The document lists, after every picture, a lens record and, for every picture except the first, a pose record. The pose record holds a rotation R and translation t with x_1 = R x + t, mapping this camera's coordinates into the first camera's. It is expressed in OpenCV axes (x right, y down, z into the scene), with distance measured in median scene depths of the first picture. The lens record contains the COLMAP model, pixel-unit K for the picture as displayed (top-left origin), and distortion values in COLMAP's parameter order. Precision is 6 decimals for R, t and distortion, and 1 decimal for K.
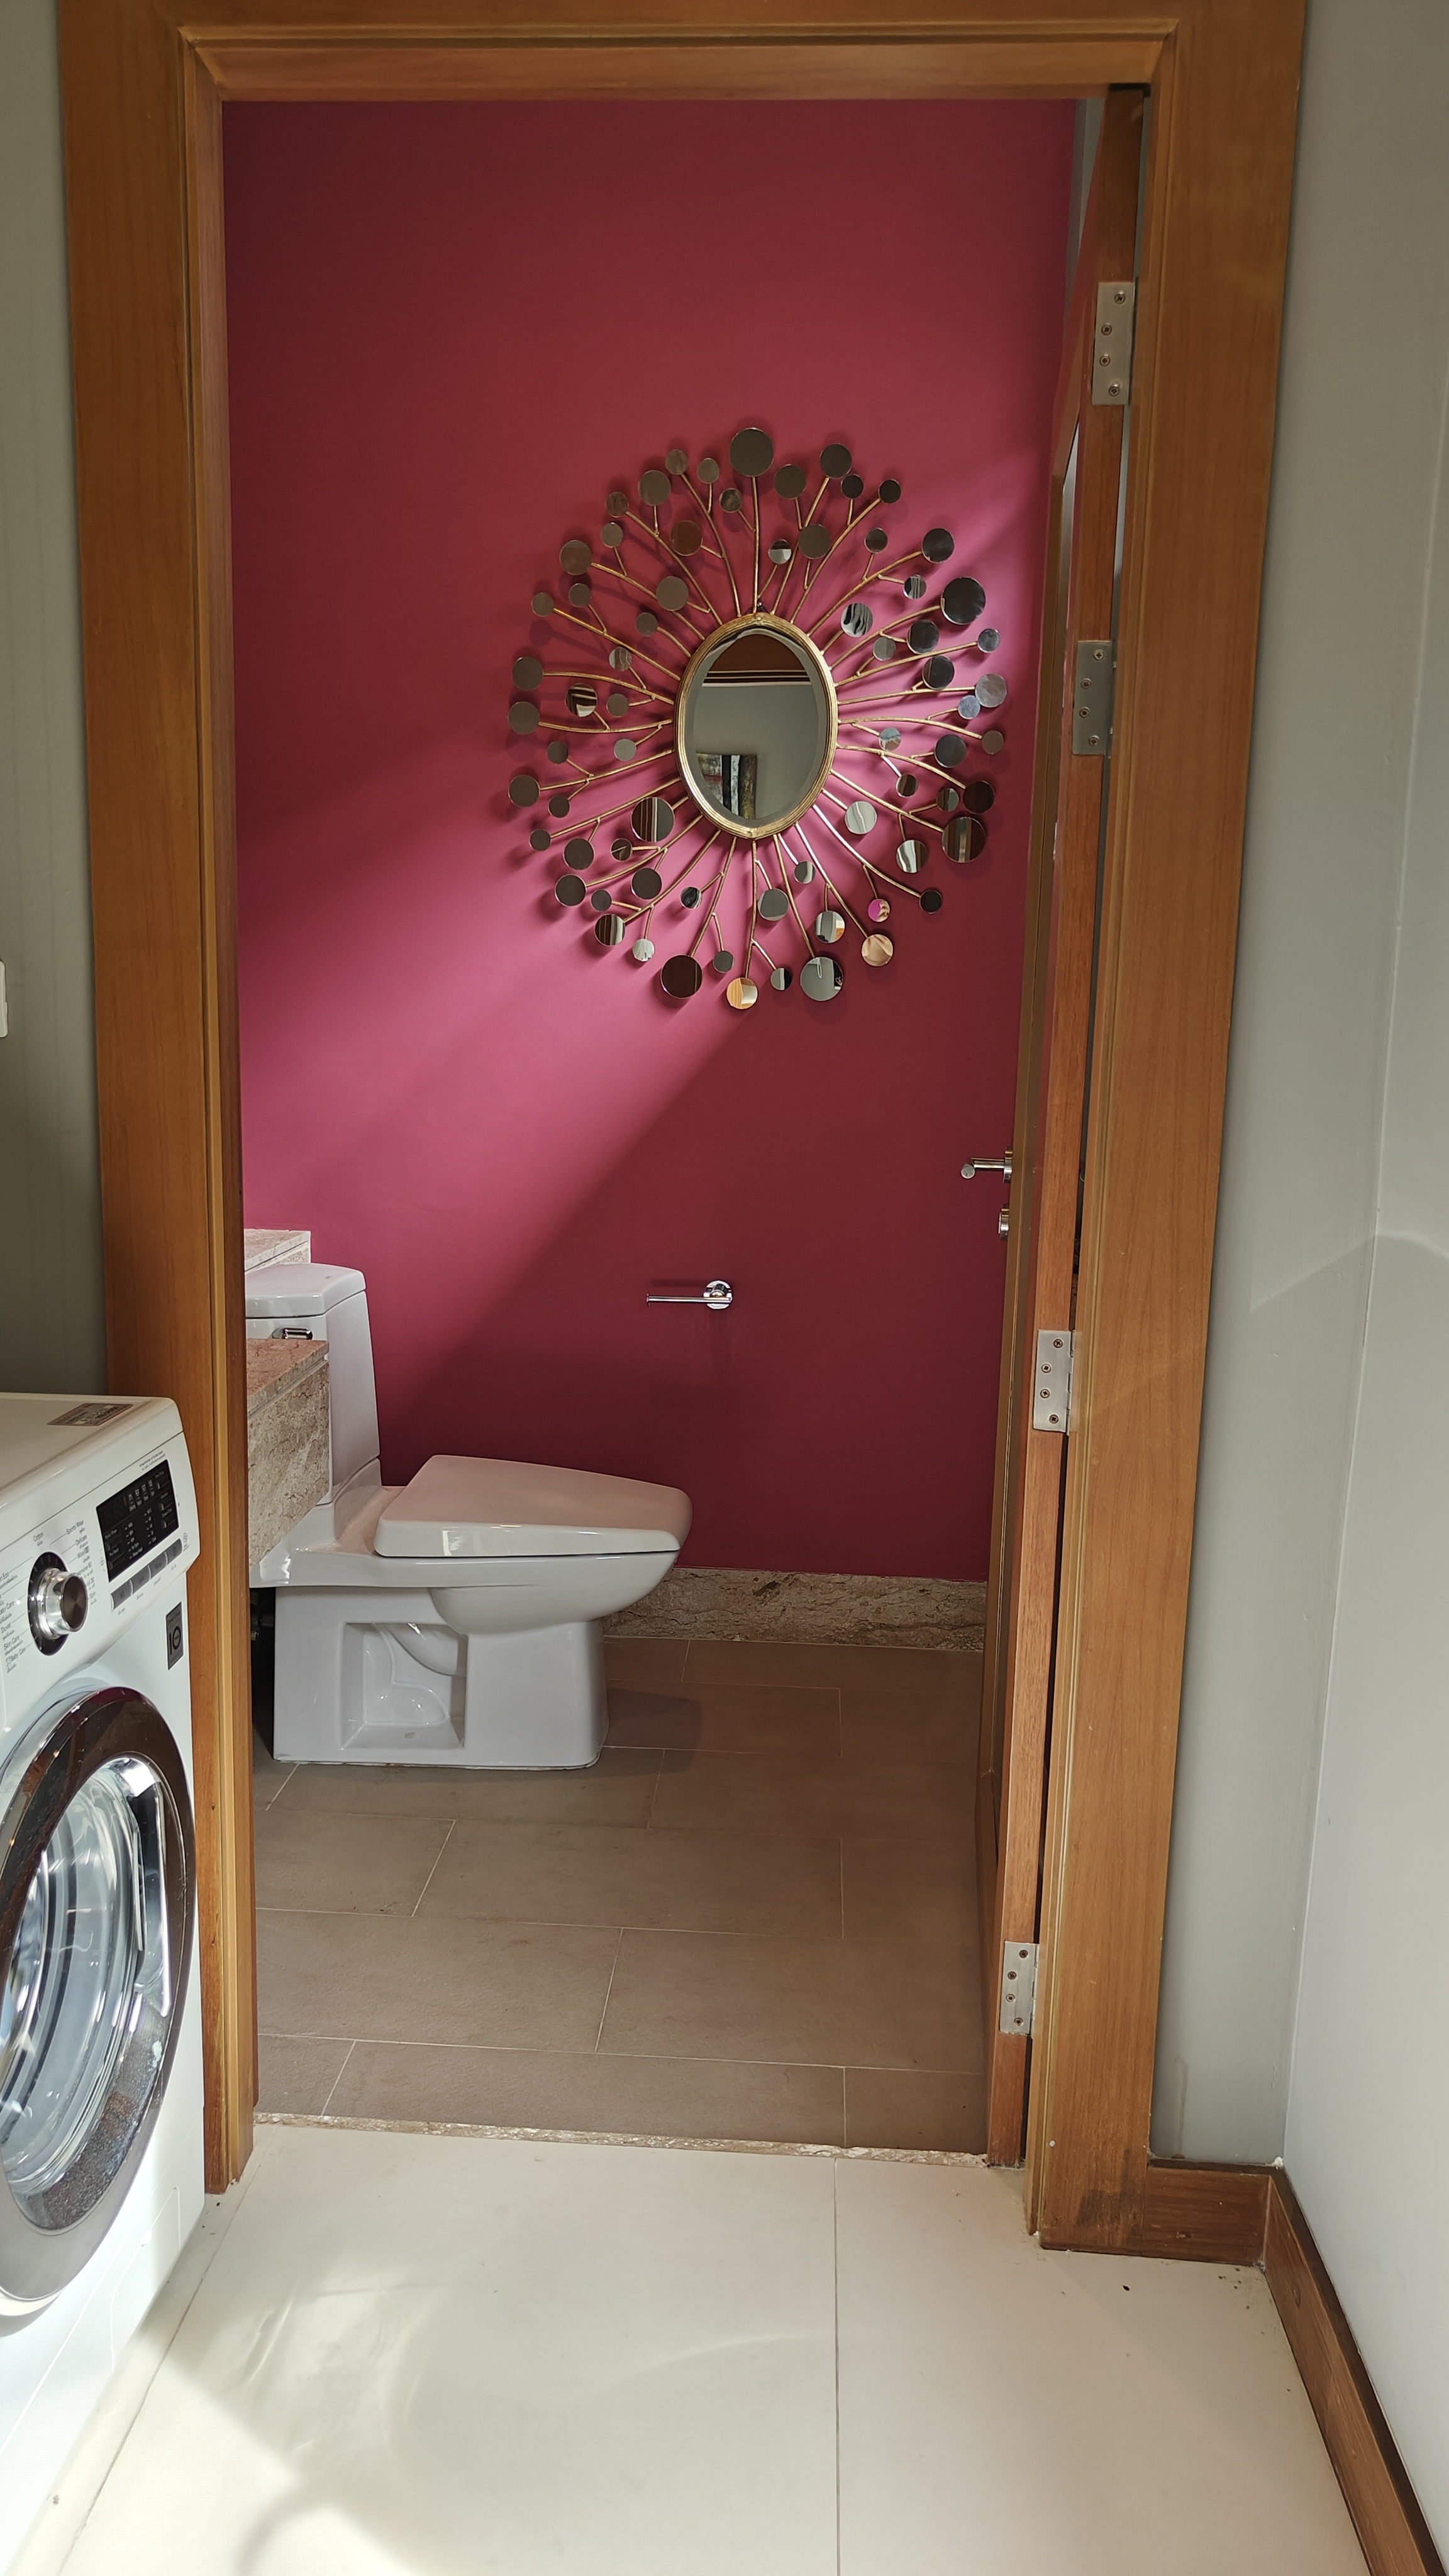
lens RADIAL K [[1741.1, 0, 710.0], [0, 1741.1, 1280.8], [0, 0, 1]] dist [0.056830, -0.158561]
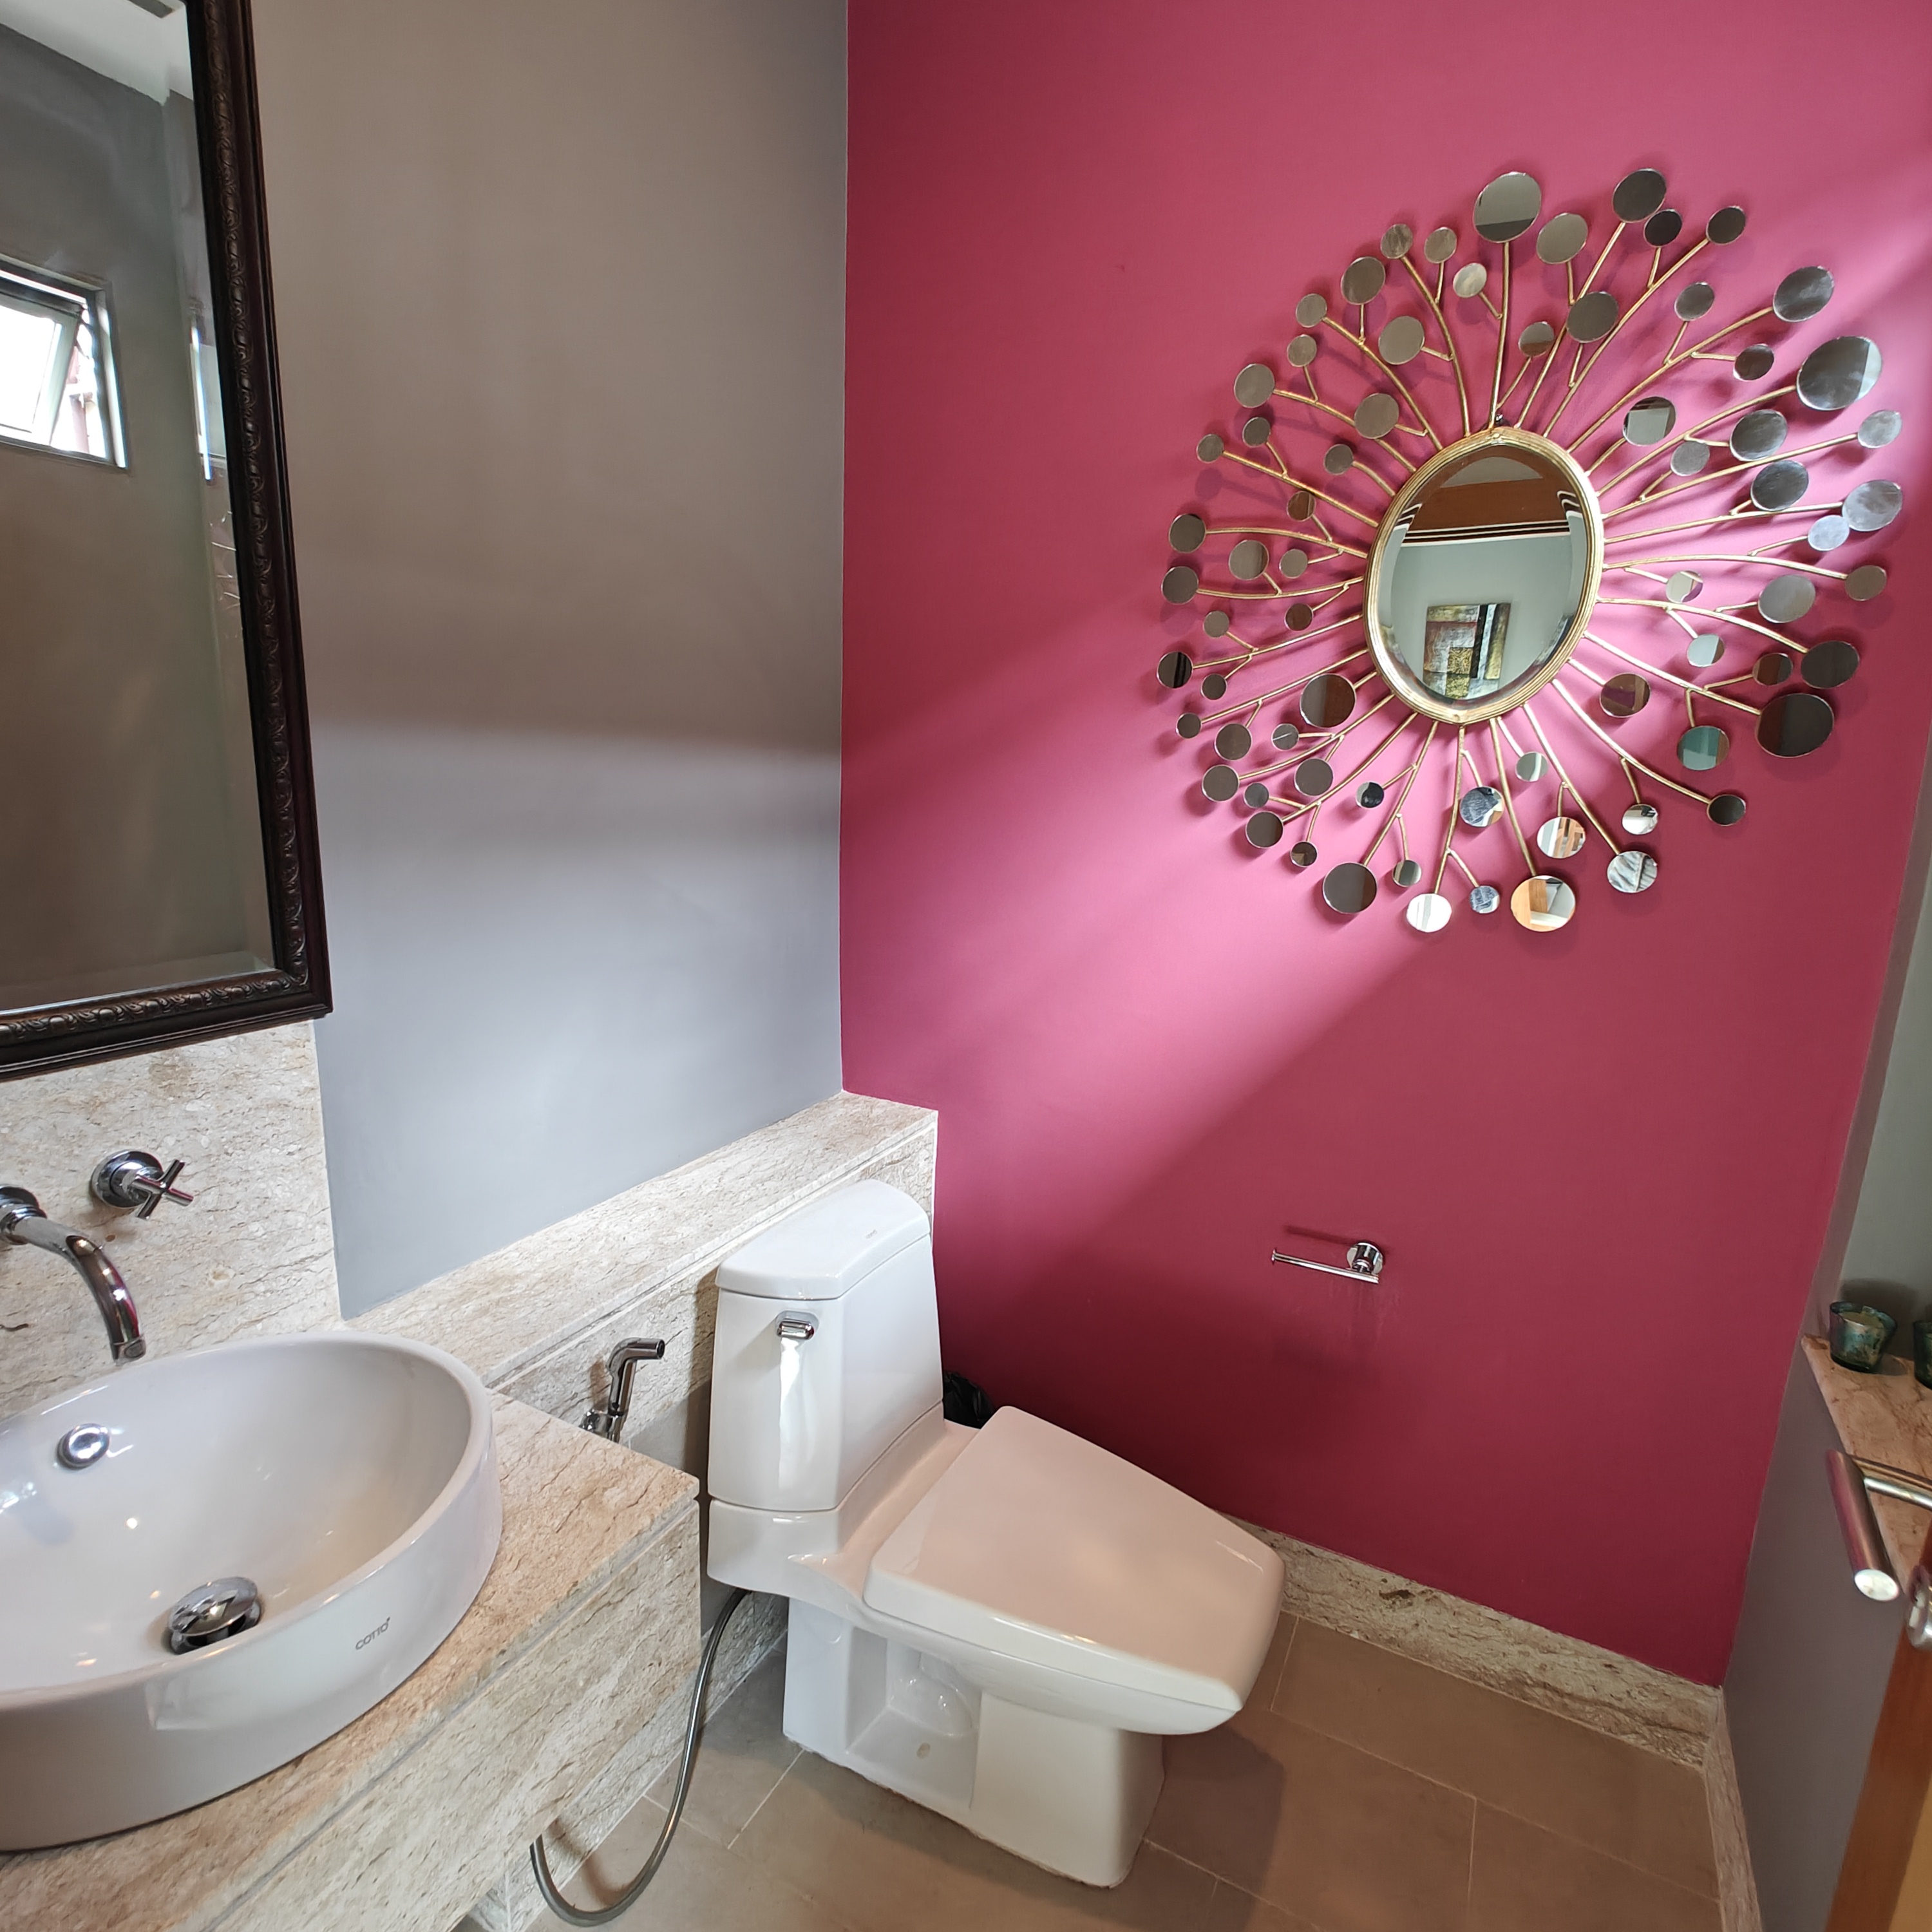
lens RADIAL K [[1083.7, 0, 938.9], [0, 1083.7, 964.4], [0, 0, 1]] dist [0.004432, -0.001754]
pose [[0.903986, 0.090498, -0.417875, 0.026358], [-0.083045, 0.995894, 0.036028, -0.145059], [0.419420, 0.002133, 0.907790, 0.464694]]
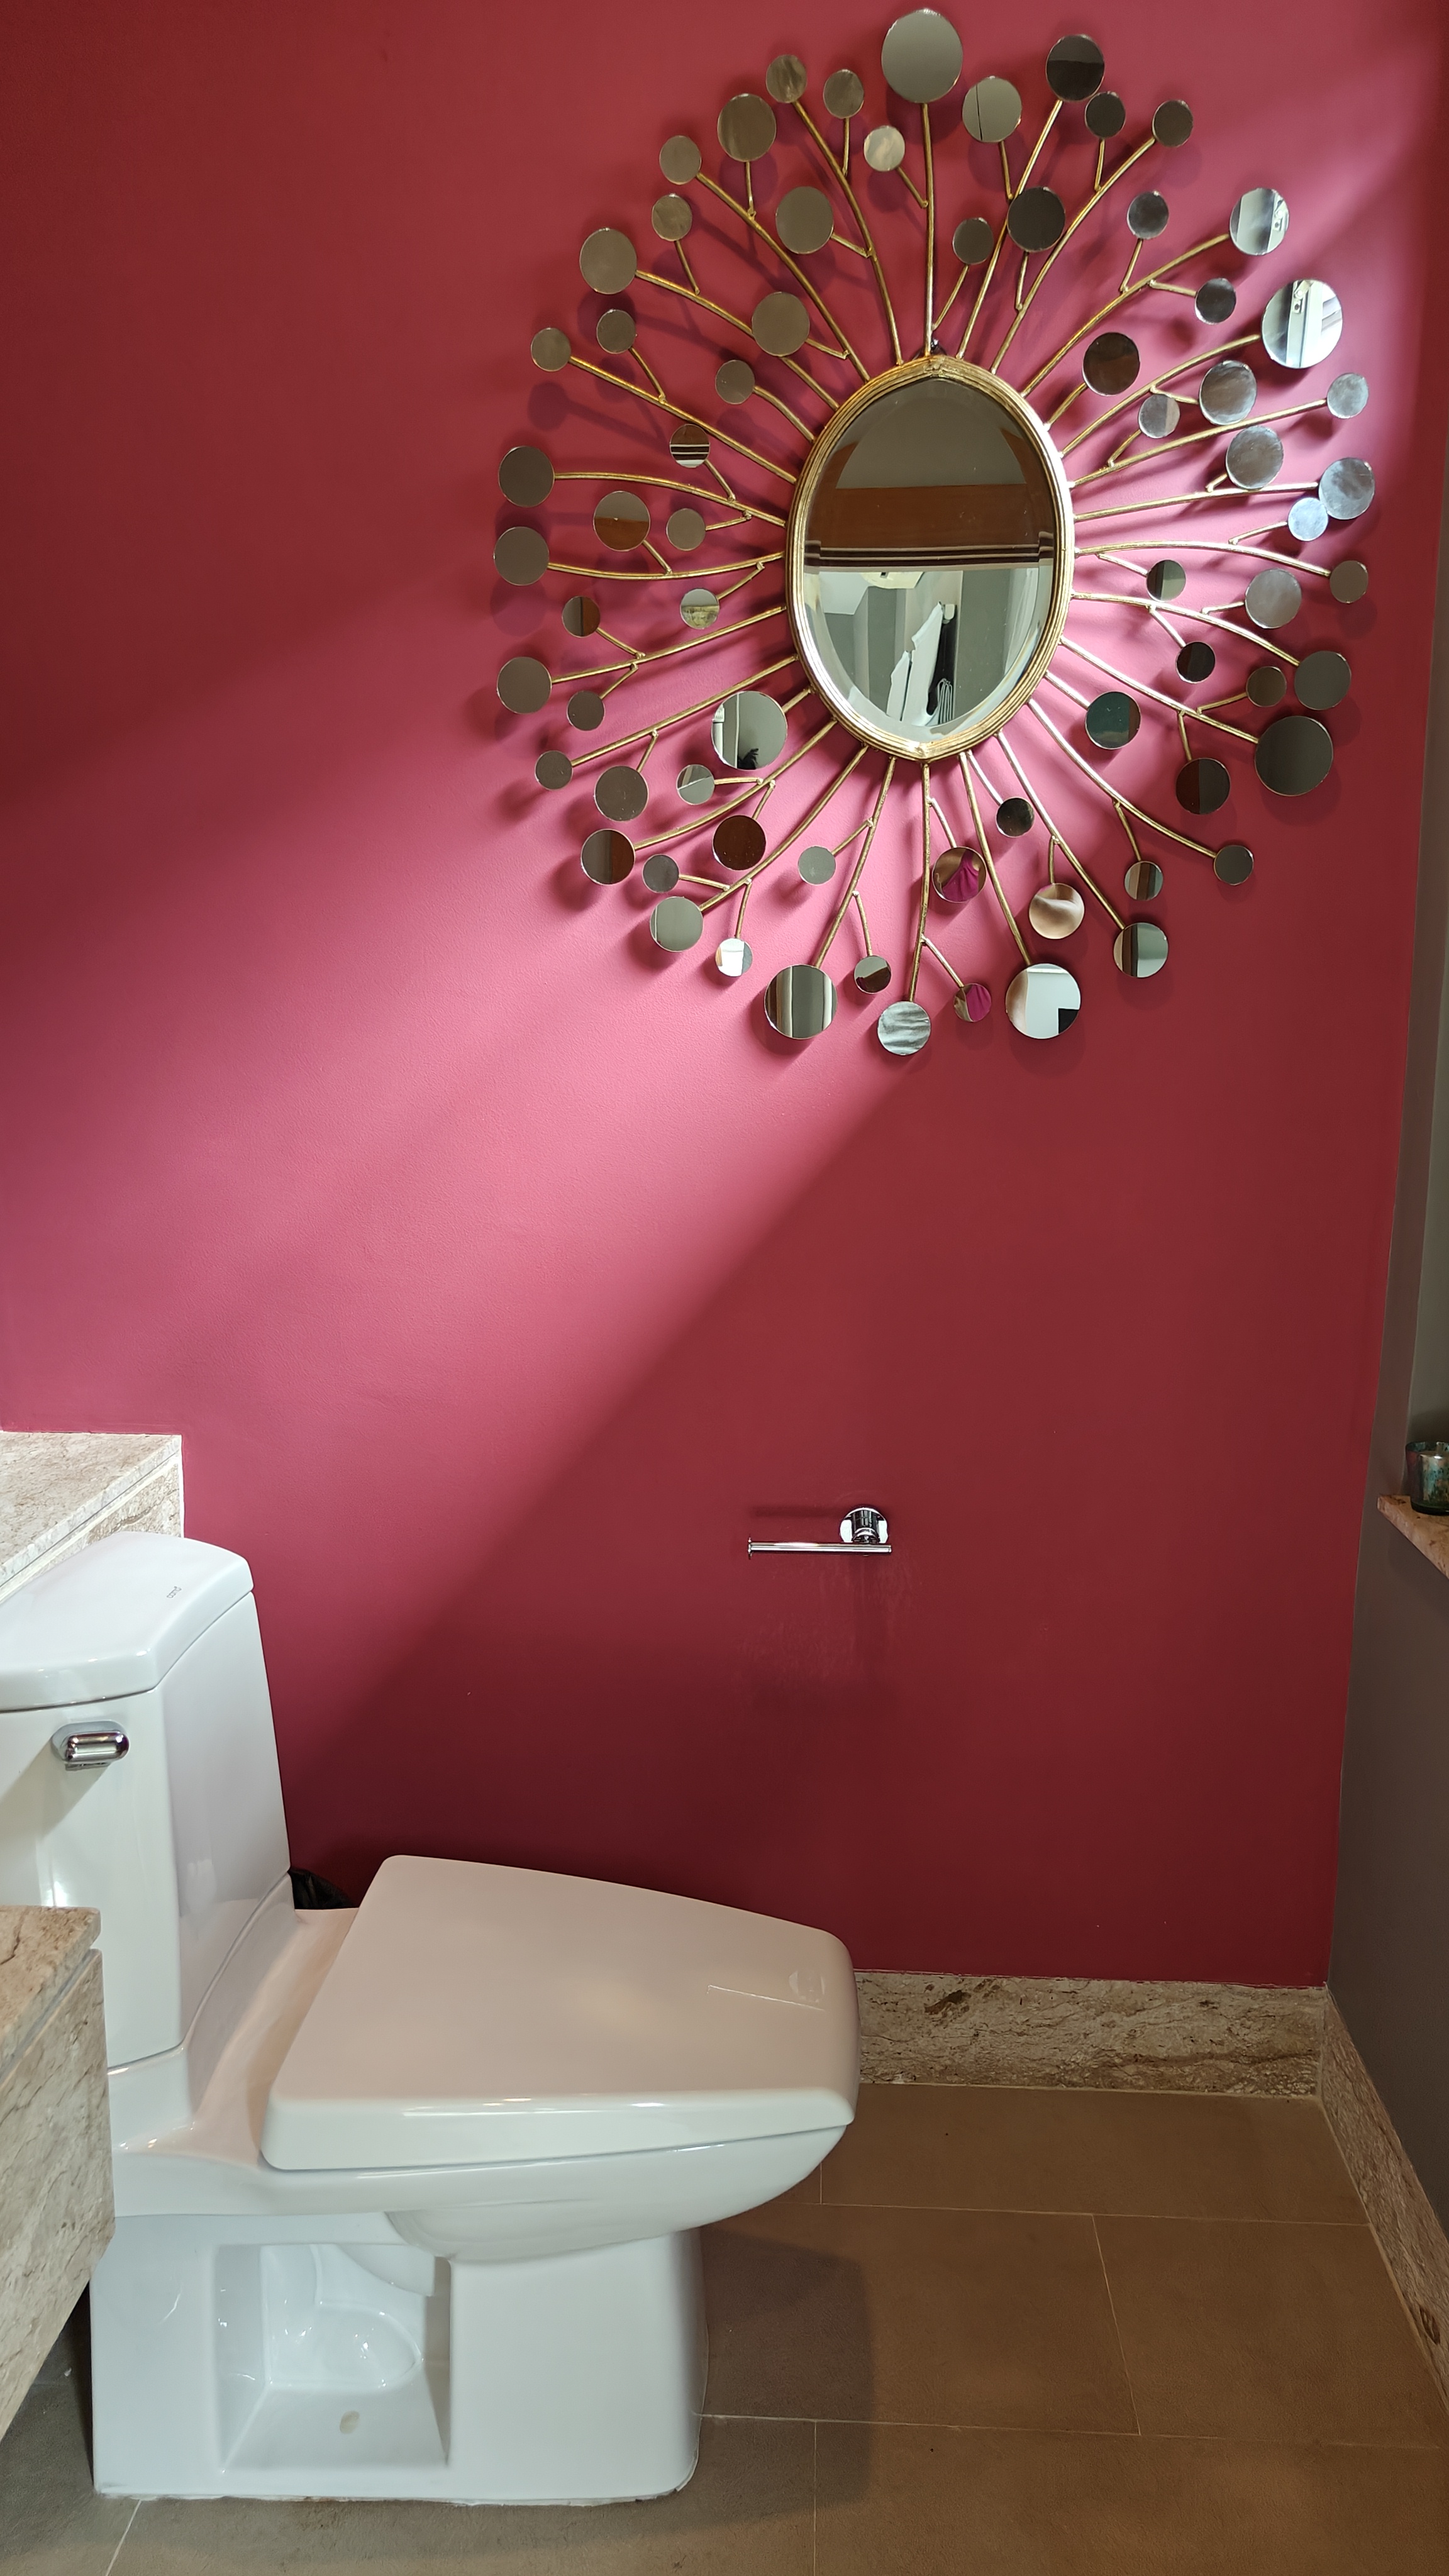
lens RADIAL K [[1818.6, 0, 723.4], [0, 1818.6, 1291.3], [0, 0, 1]] dist [0.015373, 0.001636]
pose [[0.999812, -0.019129, 0.003182, -0.047179], [0.019108, 0.999796, 0.006528, -0.084510], [-0.003306, -0.006466, 0.999974, 0.403449]]
